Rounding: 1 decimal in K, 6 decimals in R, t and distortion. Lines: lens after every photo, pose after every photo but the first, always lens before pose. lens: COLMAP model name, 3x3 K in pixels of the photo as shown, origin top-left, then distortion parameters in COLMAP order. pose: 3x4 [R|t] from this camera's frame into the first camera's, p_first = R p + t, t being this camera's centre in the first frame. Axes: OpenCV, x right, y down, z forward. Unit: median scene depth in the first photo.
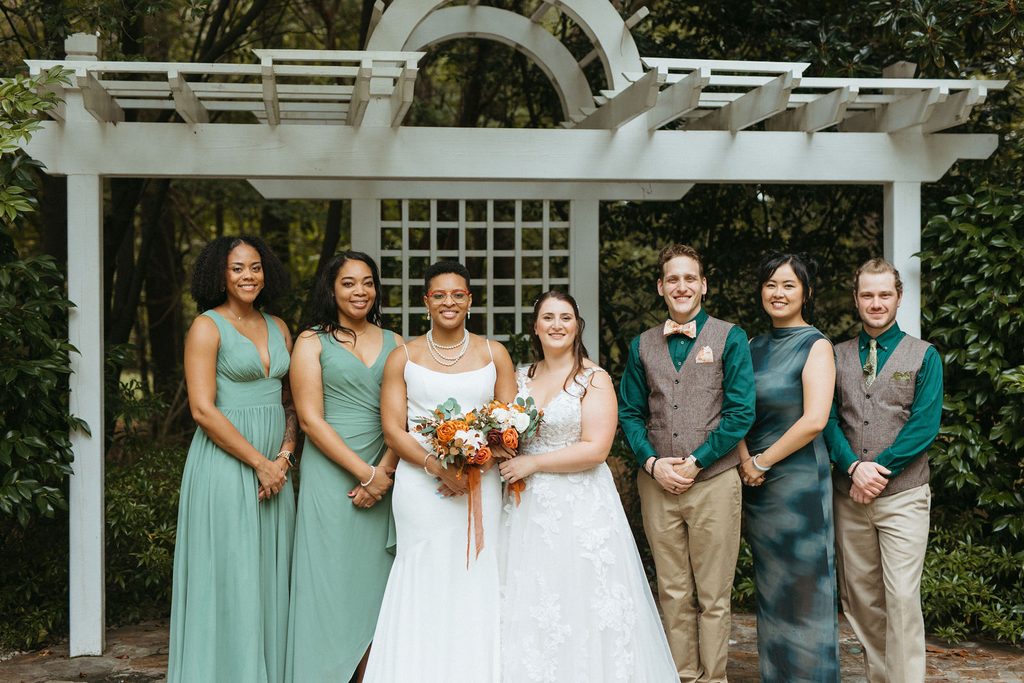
lens RADIAL K [[1438.2, 0, 514.4], [0, 1438.2, 335.8], [0, 0, 1]] dist [0.010724, -0.007692]
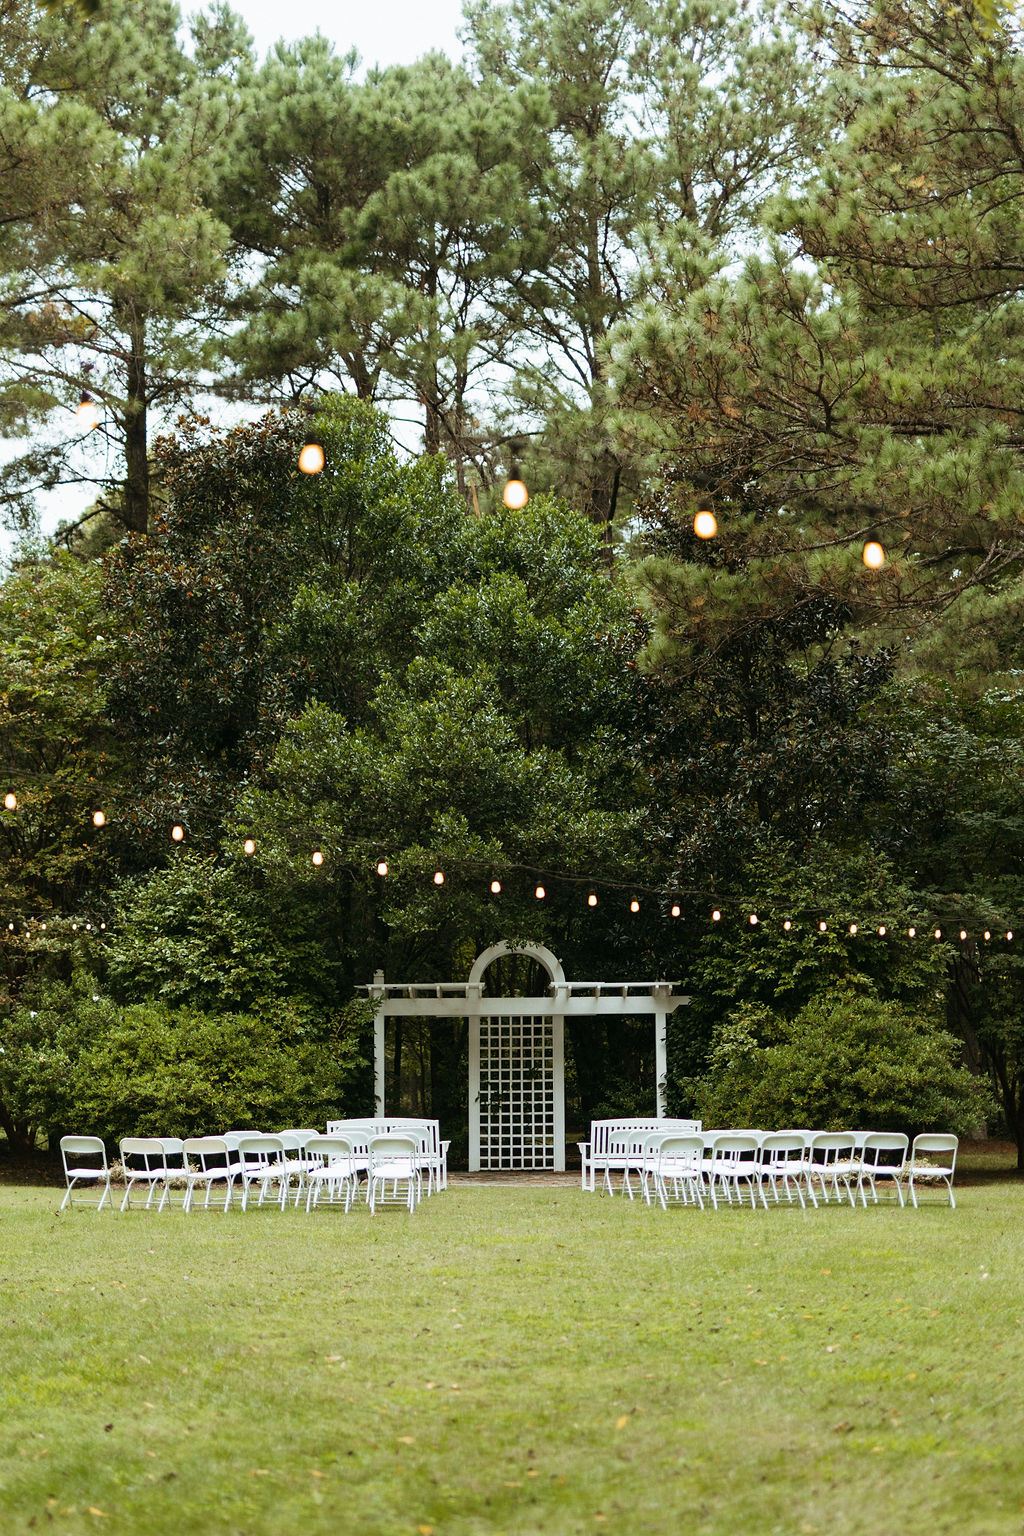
lens RADIAL K [[2311.0, 0, 484.2], [0, 2311.0, 794.1], [0, 0, 1]] dist [0.011031, -0.000478]
pose [[0.989530, -0.017455, -0.143271, 0.613861], [-0.000641, 0.992119, -0.125300, 0.036738], [0.144329, 0.124080, 0.981720, -3.726193]]
